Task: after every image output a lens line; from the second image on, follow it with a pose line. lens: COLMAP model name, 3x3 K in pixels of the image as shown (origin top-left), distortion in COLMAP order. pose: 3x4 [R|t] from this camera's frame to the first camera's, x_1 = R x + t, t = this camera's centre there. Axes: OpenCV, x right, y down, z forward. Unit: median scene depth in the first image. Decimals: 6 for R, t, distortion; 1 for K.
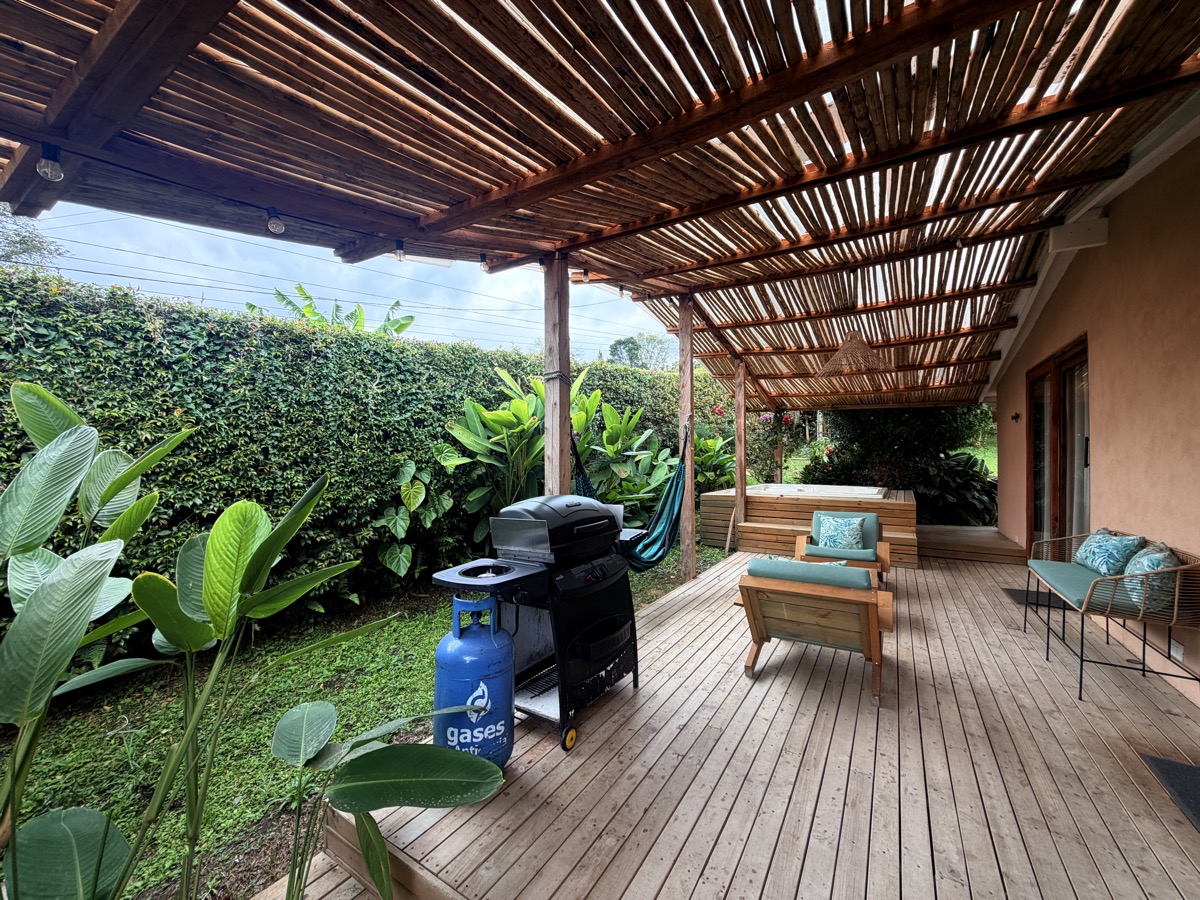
lens RADIAL K [[474.7, 0, 599.4], [0, 474.7, 450.1], [0, 0, 1]] dist [0.000268, -0.000149]
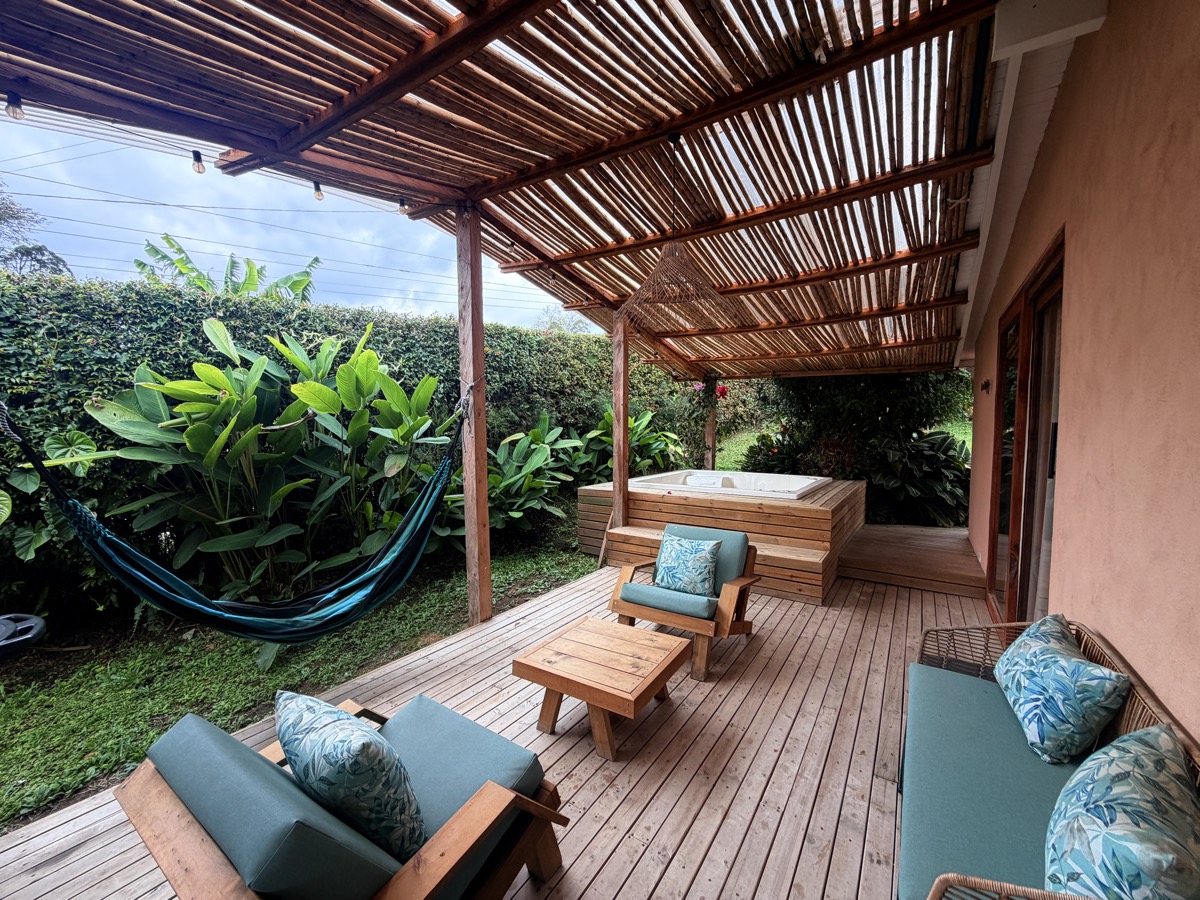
lens RADIAL K [[474.7, 0, 600.6], [0, 474.7, 450.5], [0, 0, 1]] dist [0.000268, -0.000149]
pose [[0.999404, -0.000685, -0.034517, 0.318881], [0.002837, 0.998051, 0.062335, -0.019001], [0.034407, -0.062396, 0.997458, 0.264805]]
